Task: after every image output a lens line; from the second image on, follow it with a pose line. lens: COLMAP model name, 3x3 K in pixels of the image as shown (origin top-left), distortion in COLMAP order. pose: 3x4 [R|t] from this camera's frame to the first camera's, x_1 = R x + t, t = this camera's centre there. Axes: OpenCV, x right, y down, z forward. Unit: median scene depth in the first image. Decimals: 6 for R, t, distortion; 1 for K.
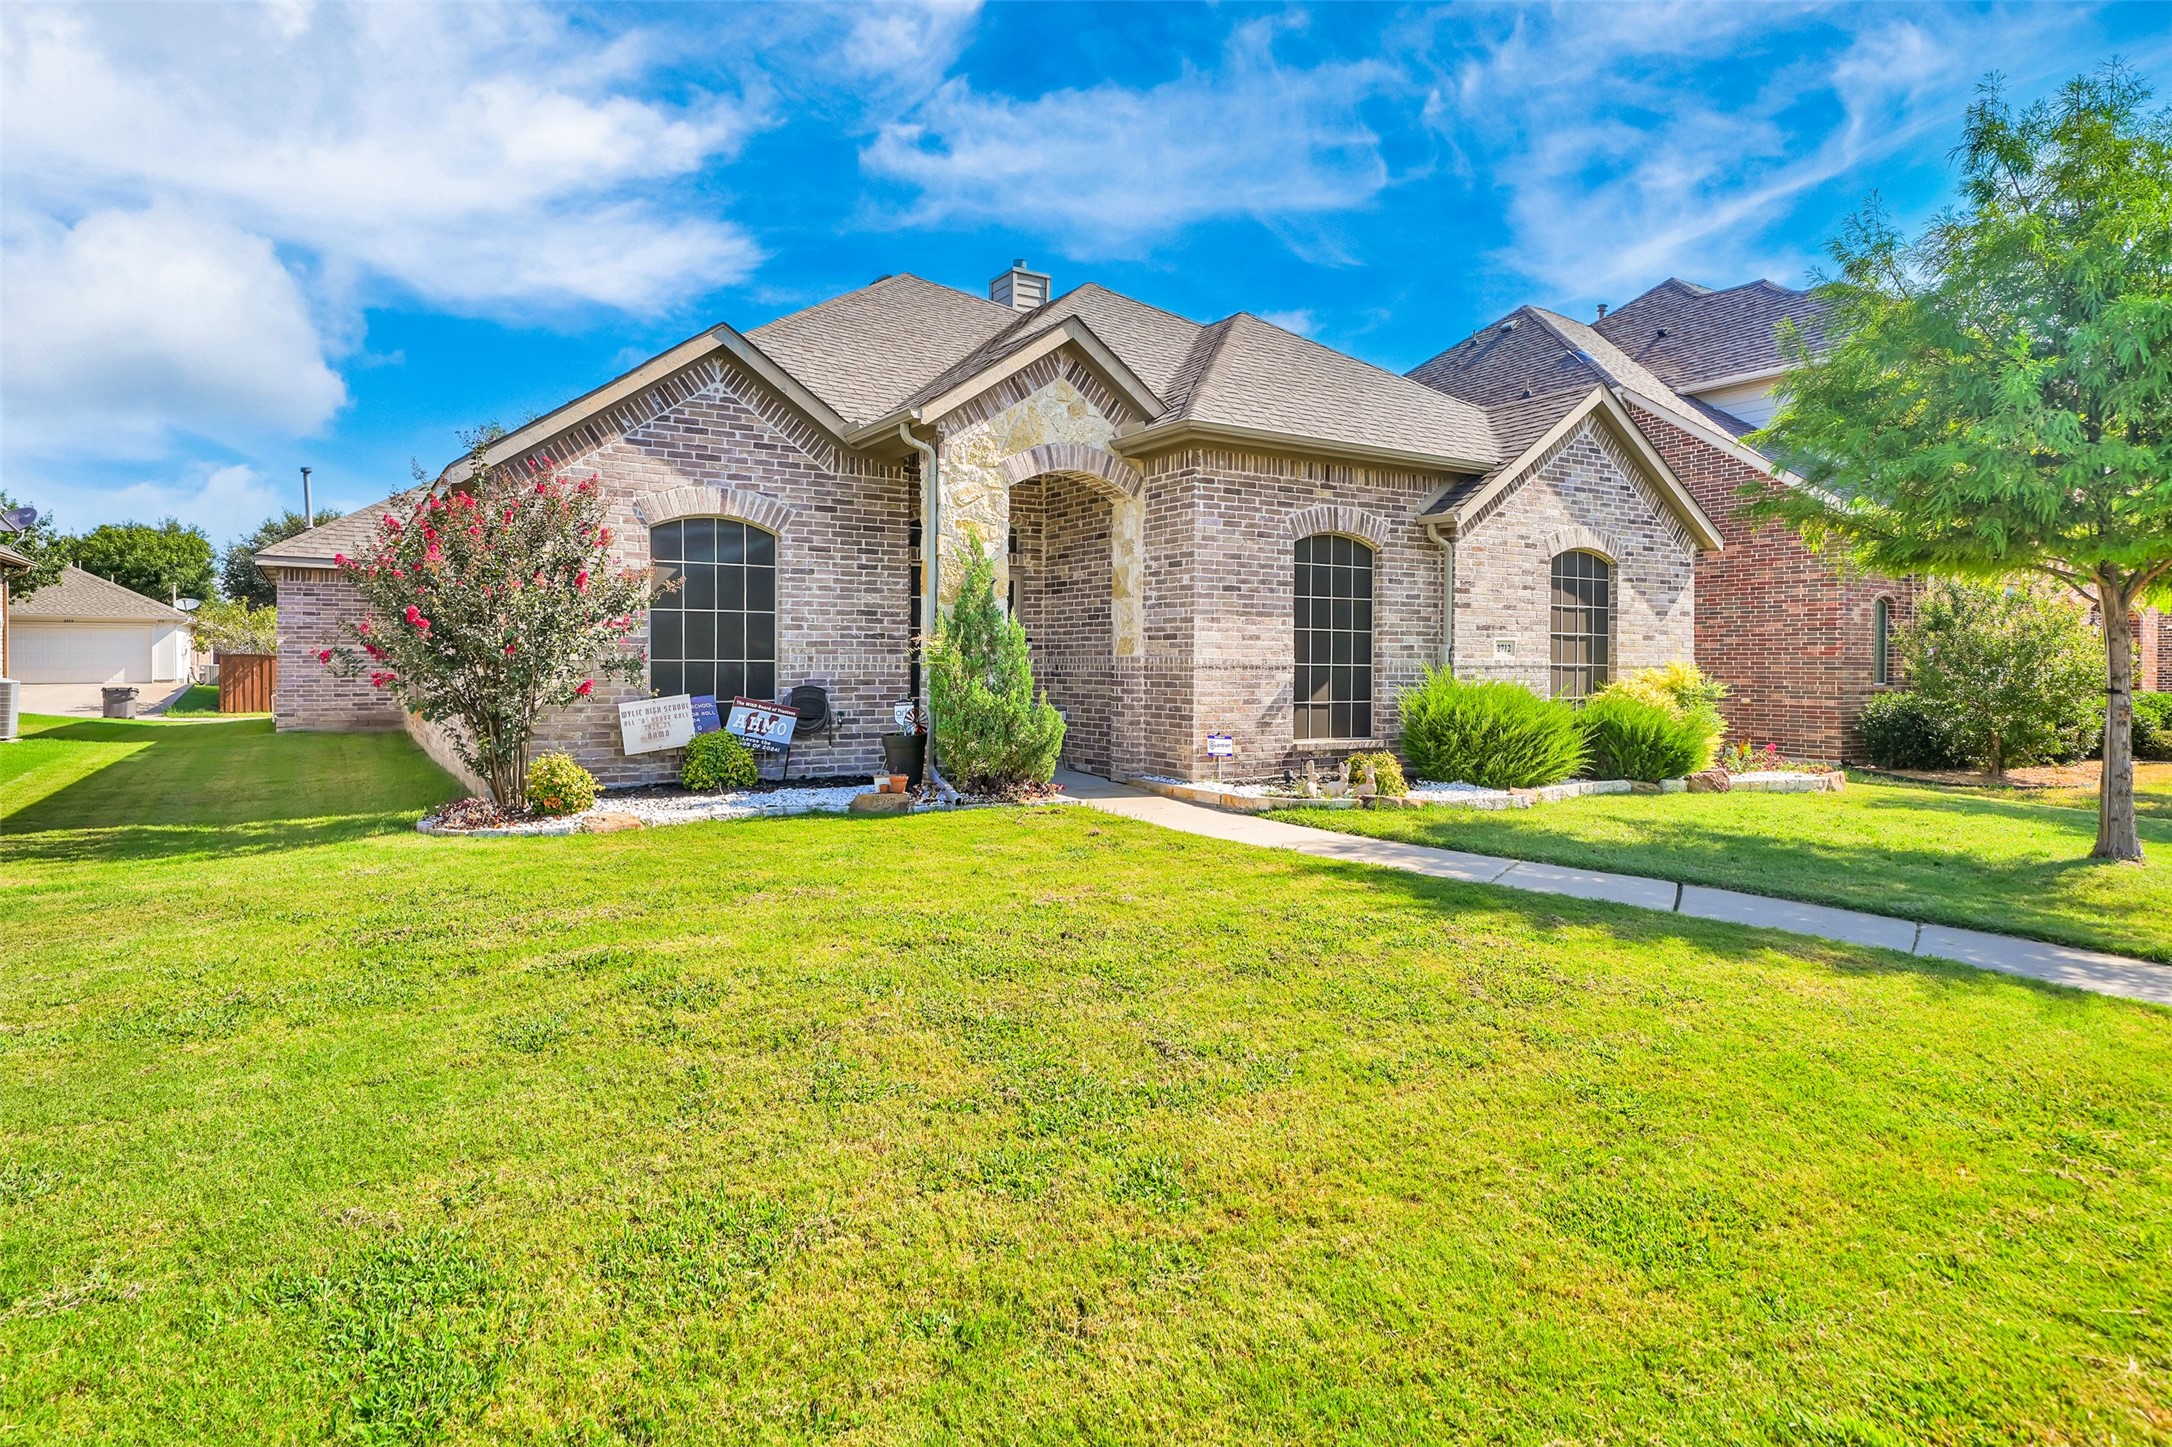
lens RADIAL K [[1178.2, 0, 1085.9], [0, 1178.2, 706.7], [0, 0, 1]] dist [0.020497, 0.000771]
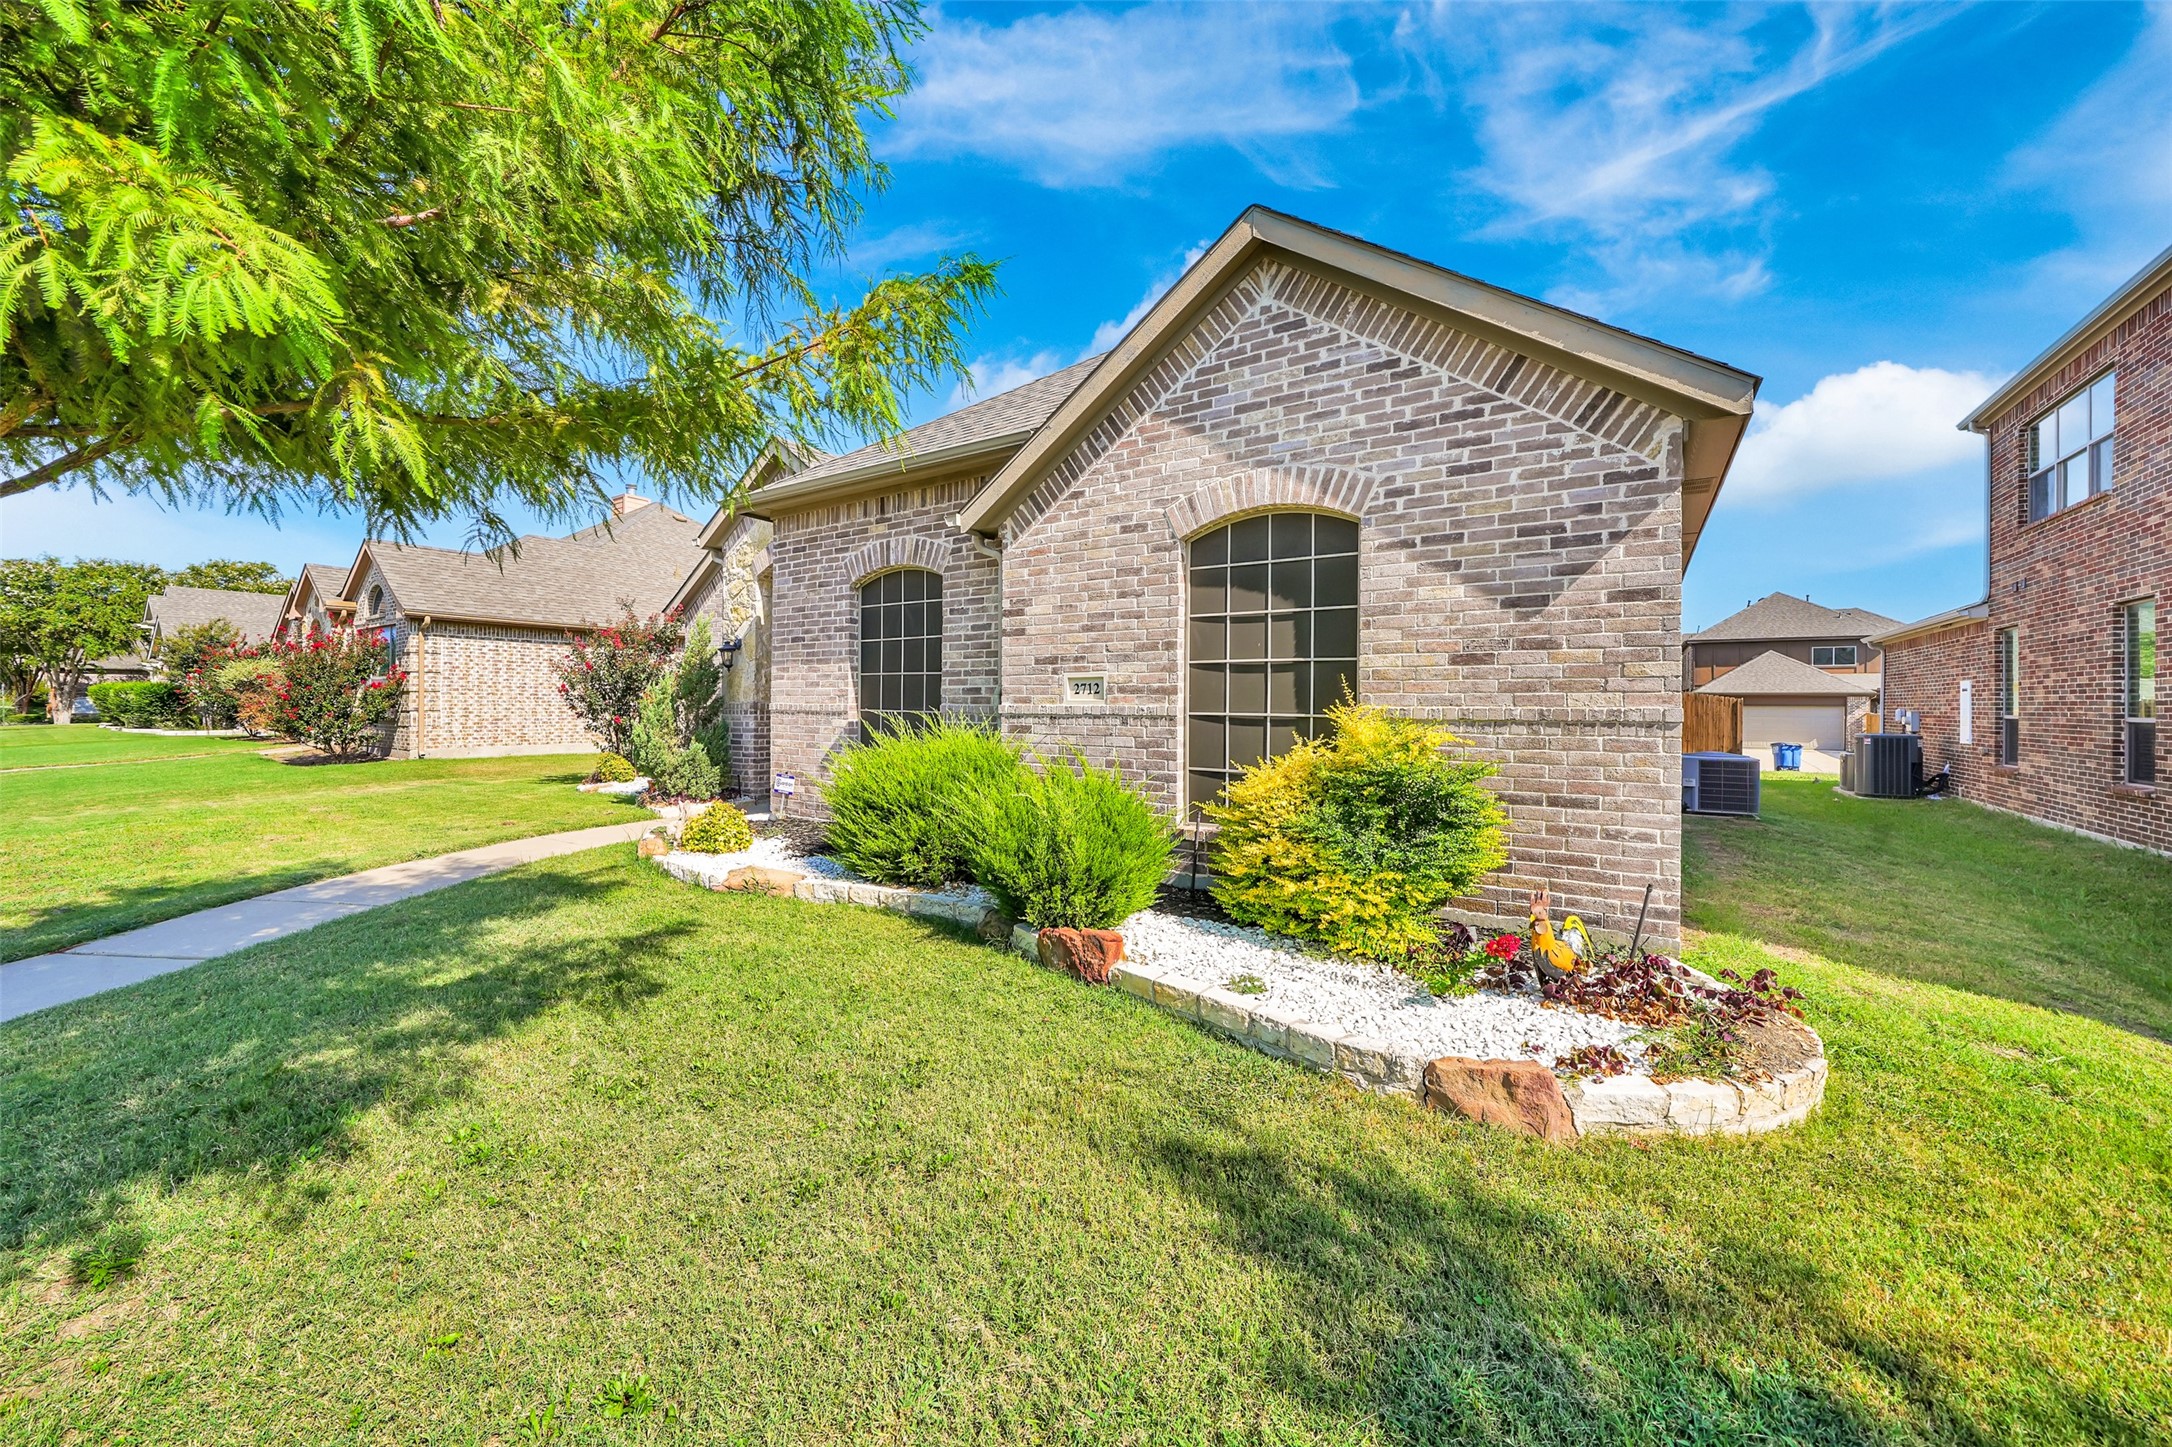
lens RADIAL K [[816.7, 0, 1083.2], [0, 816.7, 718.6], [0, 0, 1]] dist [-0.015034, -0.000075]
pose [[0.398927, 0.014909, -0.916861, 0.894624], [-0.035803, 0.999359, 0.000673, -0.037151], [0.916283, 0.032558, 0.399205, 0.925579]]
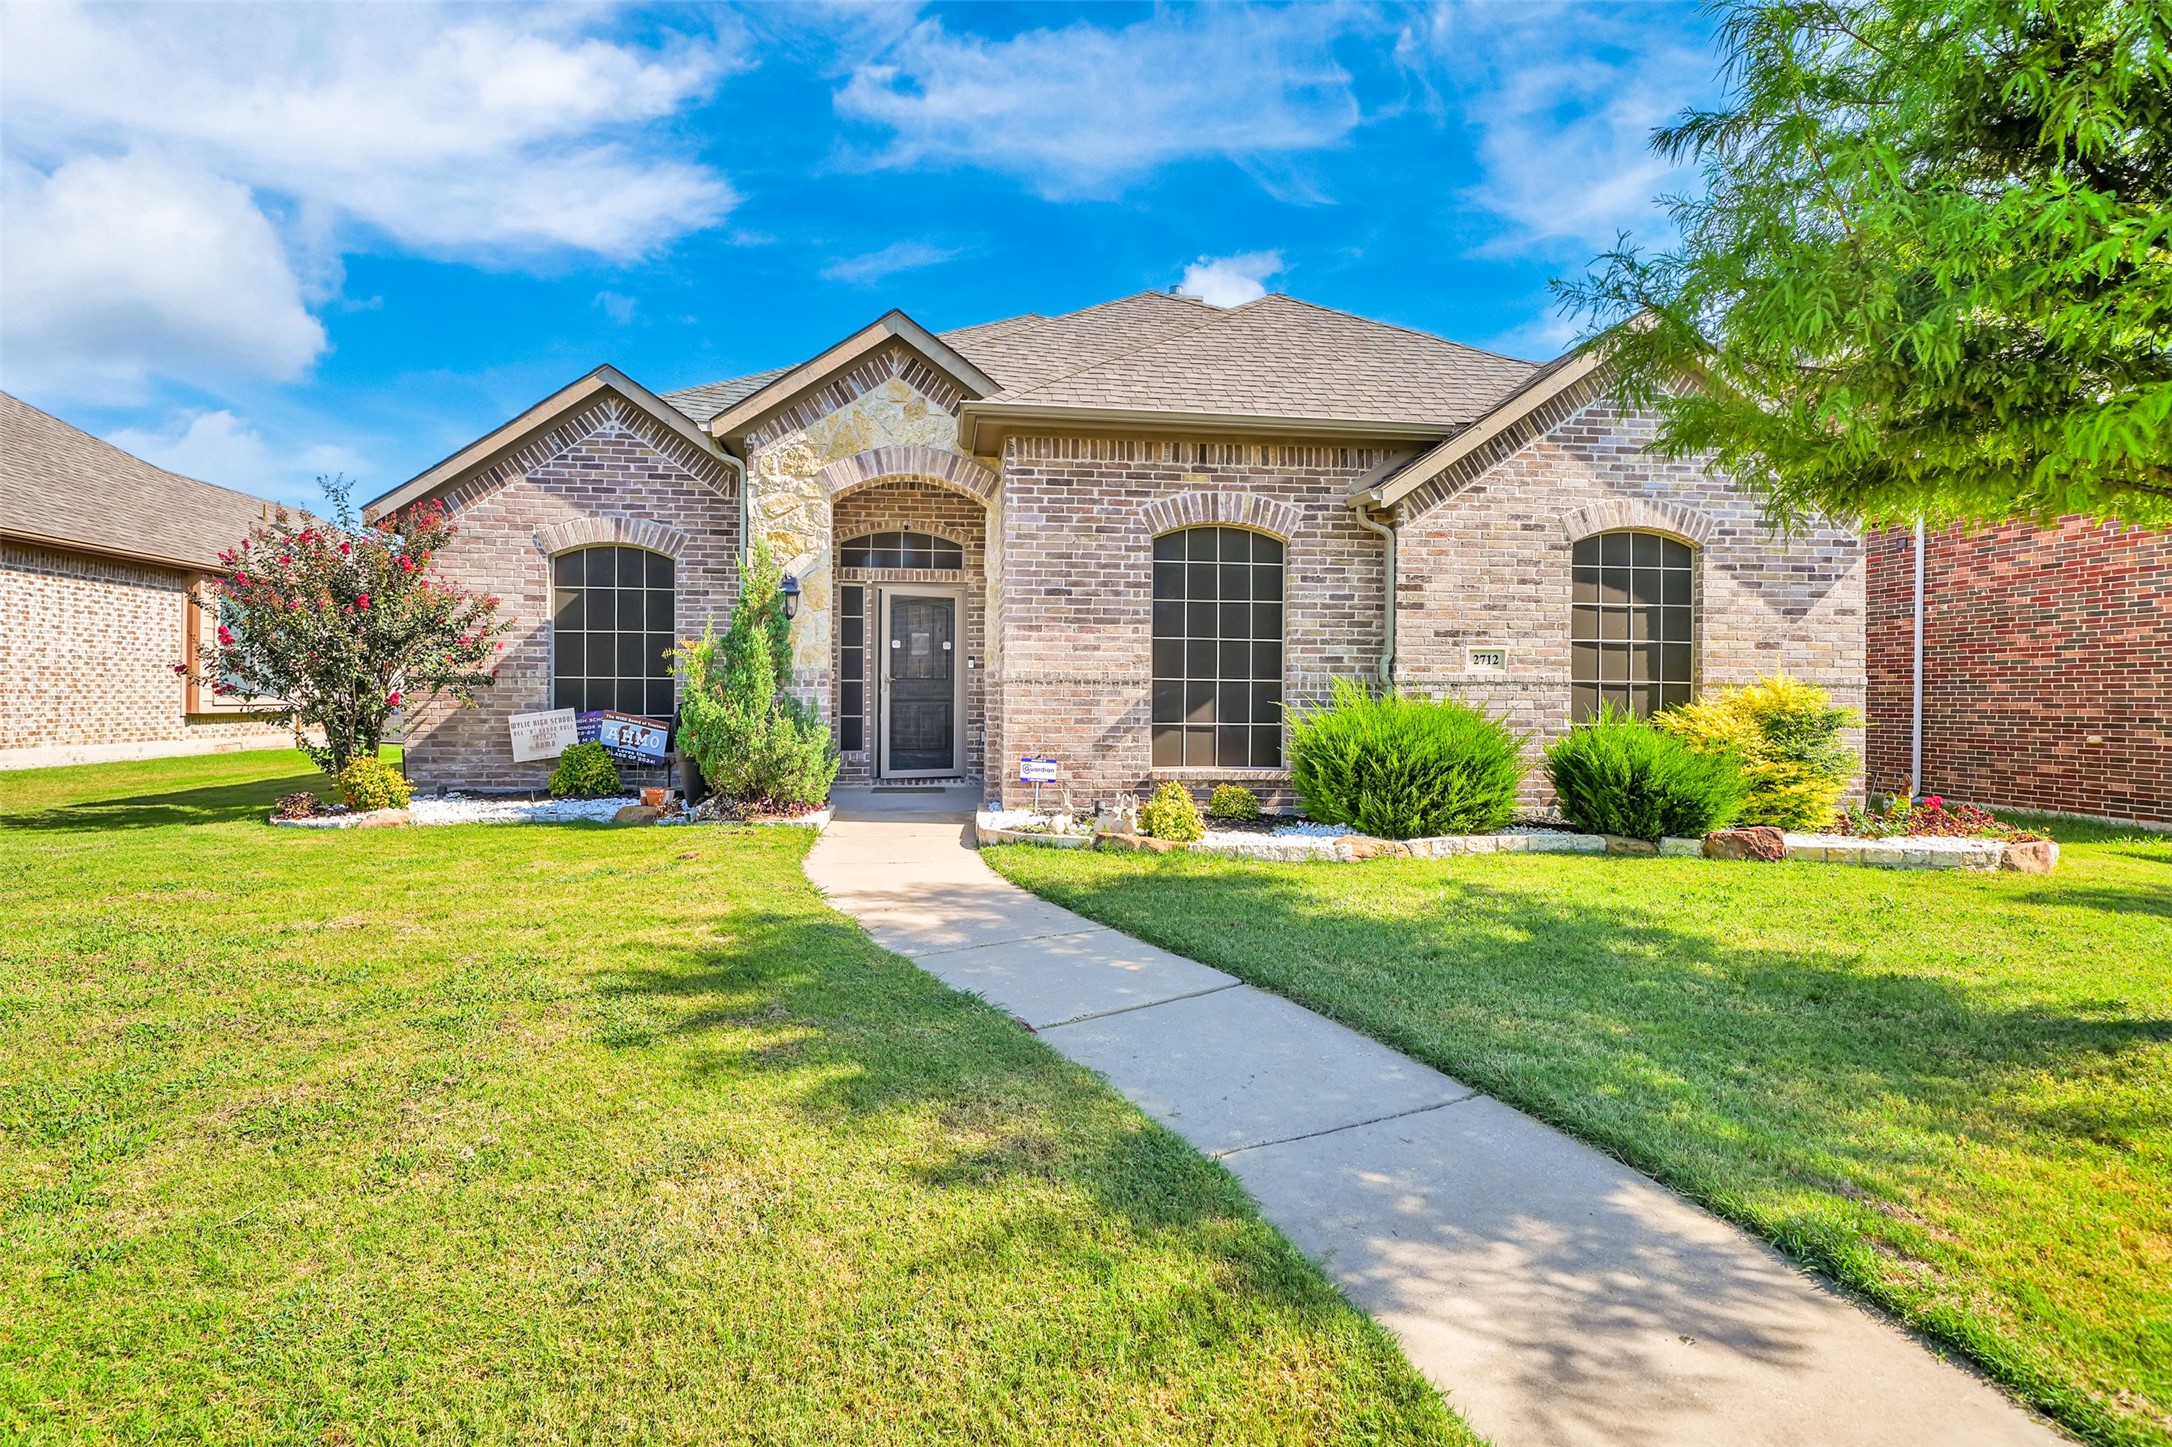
lens RADIAL K [[1054.3, 0, 1084.3], [0, 1054.3, 716.0], [0, 0, 1]] dist [0.014299, 0.000078]
pose [[0.908639, 0.007893, -0.417508, 0.461943], [-0.017801, 0.999645, -0.019842, 0.007408], [0.417203, 0.025461, 0.908457, 0.289104]]
